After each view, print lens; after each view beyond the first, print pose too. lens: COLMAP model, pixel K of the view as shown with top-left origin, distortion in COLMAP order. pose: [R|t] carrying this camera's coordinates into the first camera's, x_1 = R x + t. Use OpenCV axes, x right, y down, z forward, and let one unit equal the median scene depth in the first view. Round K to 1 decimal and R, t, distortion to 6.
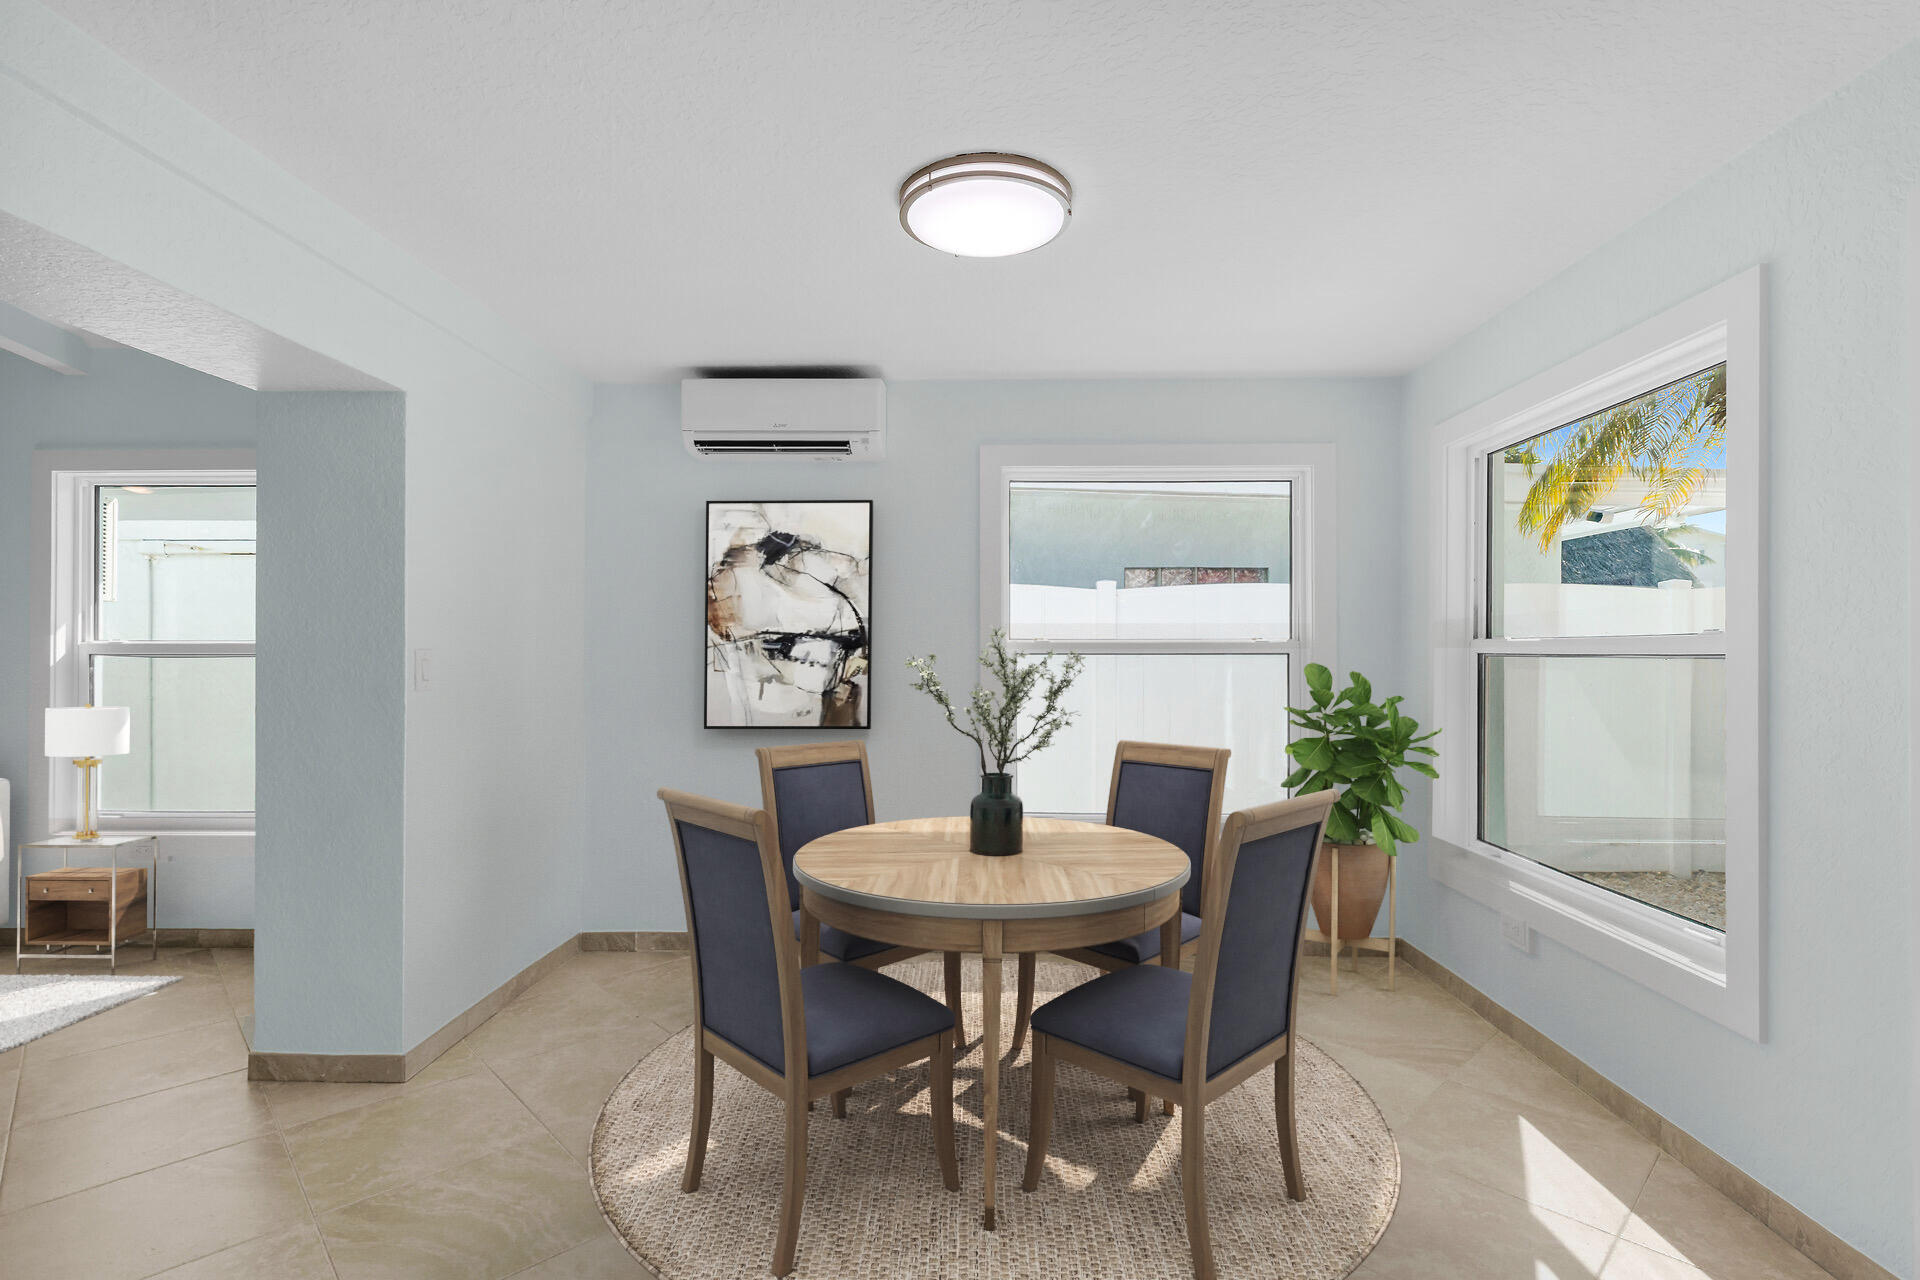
lens RADIAL K [[913.6, 0, 953.1], [0, 913.6, 650.8], [0, 0, 1]] dist [-0.000544, 0.000097]
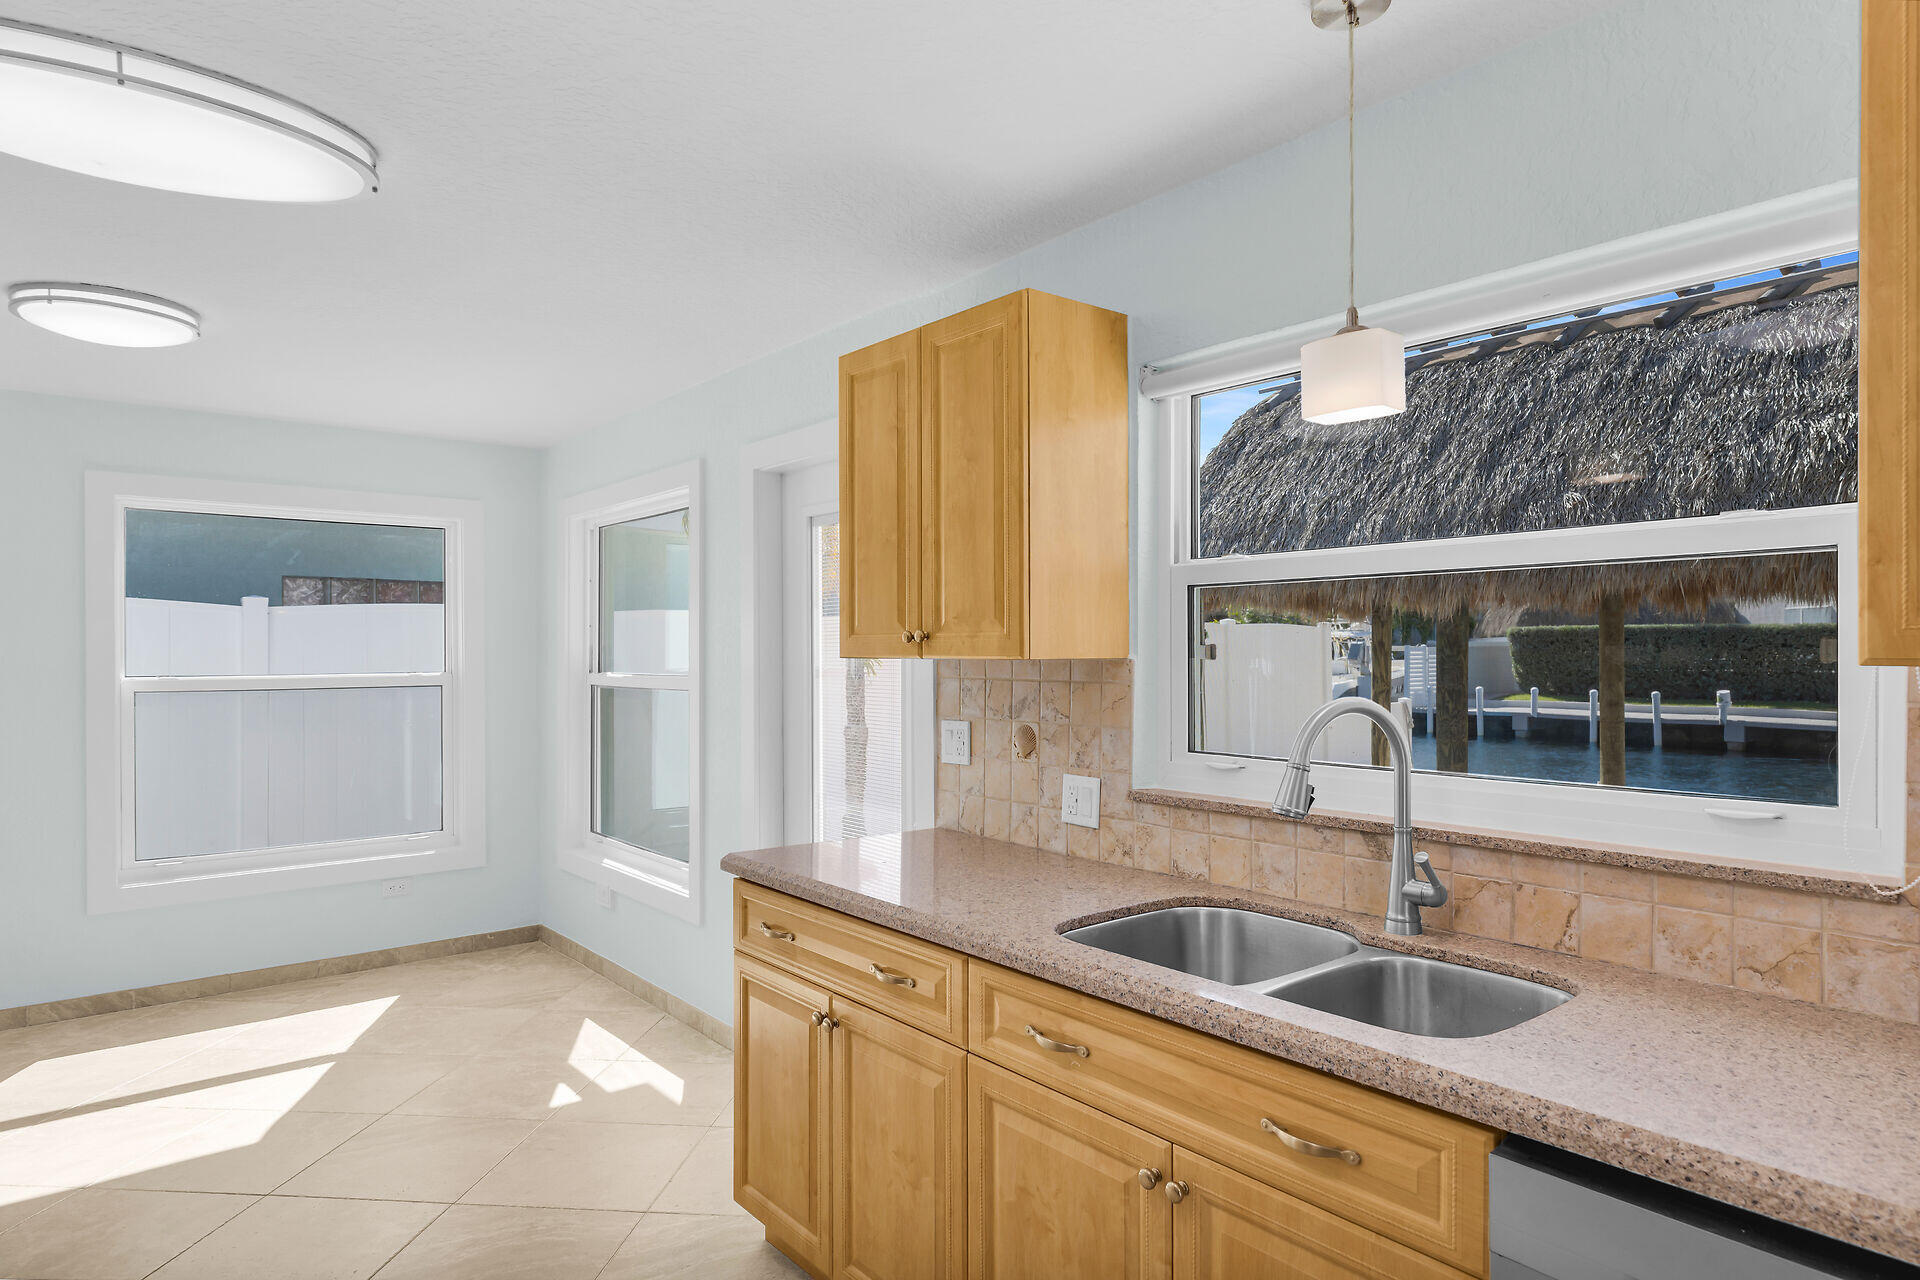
lens RADIAL K [[1115.4, 0, 960.0], [0, 1115.4, 640.0], [0, 0, 1]] dist [0.007388, 0.002073]
pose [[0.753507, -0.002812, 0.657433, -0.069497], [0.009885, 0.999926, -0.007053, -0.051824], [-0.657365, 0.011814, 0.753480, -0.602442]]
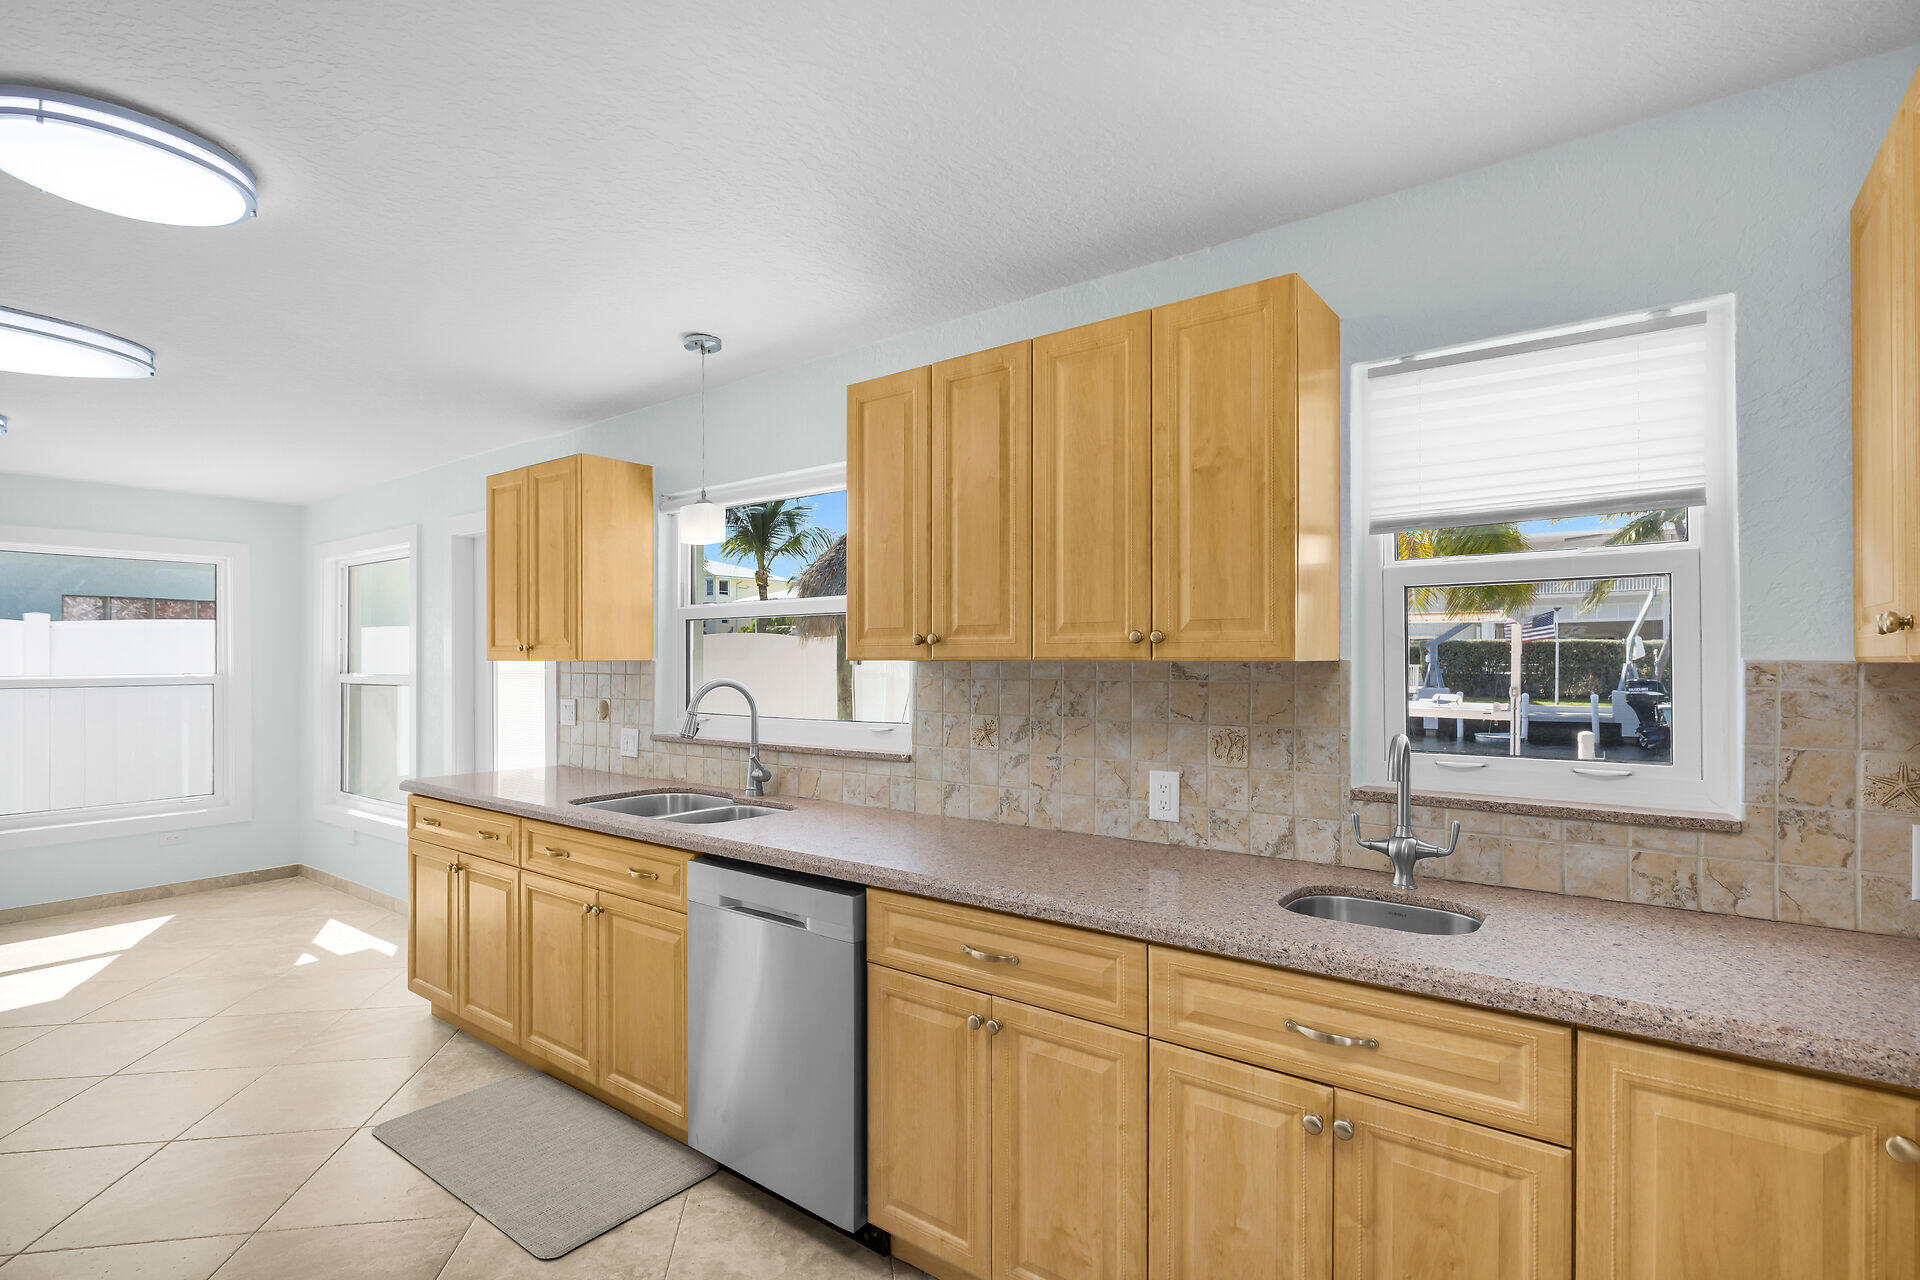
lens RADIAL K [[913.6, 0, 953.1], [0, 913.6, 650.8], [0, 0, 1]] dist [-0.000544, 0.000097]
pose [[0.579053, -0.002899, 0.815284, -0.187197], [0.010247, 0.999941, -0.003722, -0.046791], [-0.815225, 0.010510, 0.579049, -1.105278]]
